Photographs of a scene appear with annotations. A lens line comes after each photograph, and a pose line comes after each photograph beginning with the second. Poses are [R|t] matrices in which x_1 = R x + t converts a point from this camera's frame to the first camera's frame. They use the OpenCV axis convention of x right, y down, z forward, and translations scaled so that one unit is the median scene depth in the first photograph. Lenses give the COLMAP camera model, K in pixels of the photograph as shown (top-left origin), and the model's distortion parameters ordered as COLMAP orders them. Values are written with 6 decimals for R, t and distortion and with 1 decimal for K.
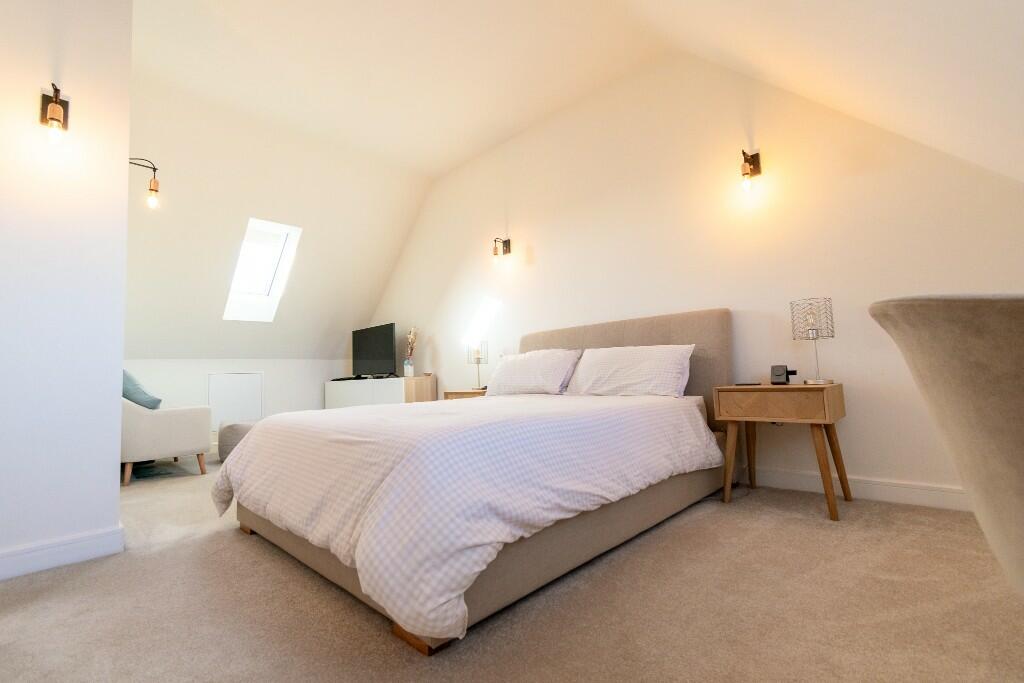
lens RADIAL K [[451.7, 0, 512.0], [0, 451.7, 341.5], [0, 0, 1]] dist [0.004435, 0.000030]
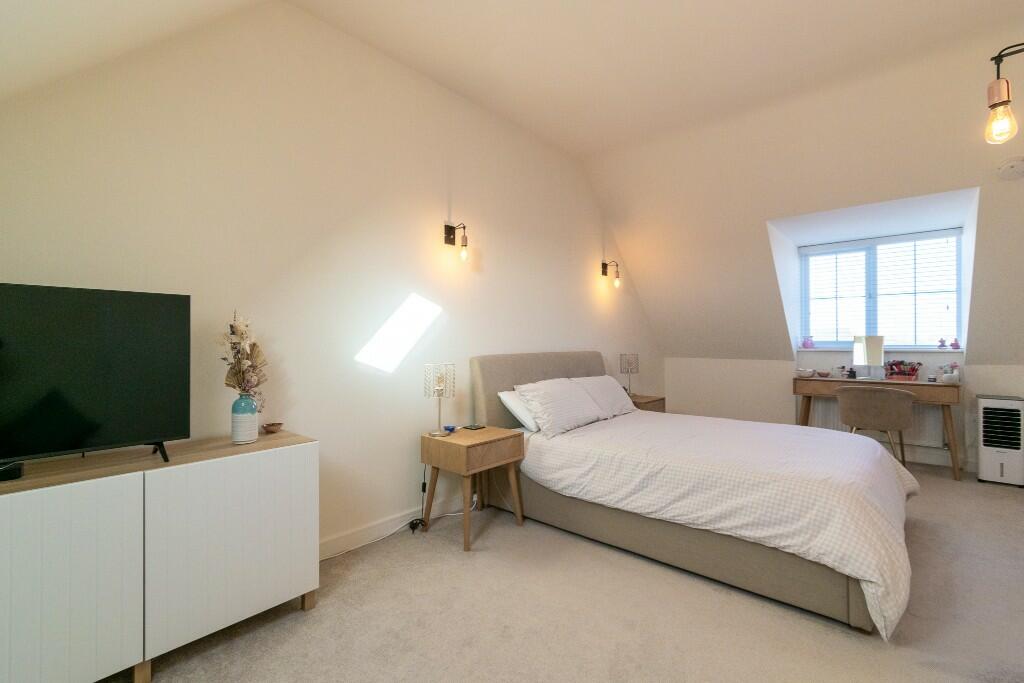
lens RADIAL K [[451.7, 0, 512.0], [0, 451.7, 341.5], [0, 0, 1]] dist [0.004435, 0.000030]
pose [[-0.058521, 0.042489, 0.997382, -0.648798], [-0.069956, 0.996463, -0.046555, -0.008491], [-0.995832, -0.072498, -0.055341, 0.792887]]
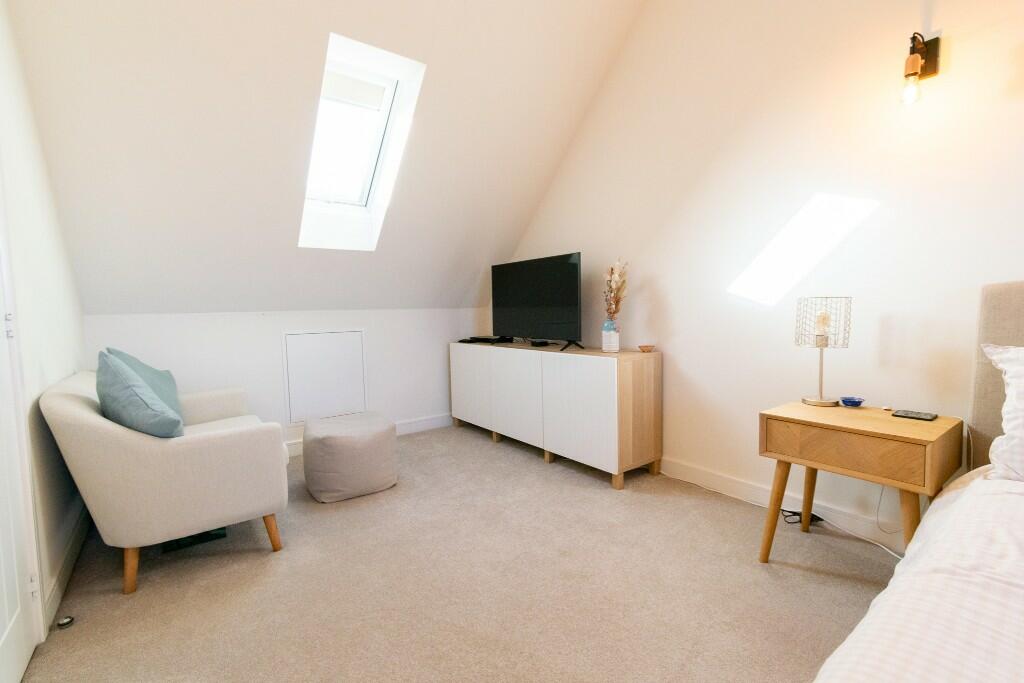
lens RADIAL K [[441.0, 0, 517.2], [0, 441.0, 345.2], [0, 0, 1]] dist [-0.031694, 0.000007]
pose [[0.989026, 0.030791, -0.144496, -0.263884], [-0.006909, 0.986610, 0.162948, -0.016604], [0.147579, -0.160162, 0.975996, 0.454235]]
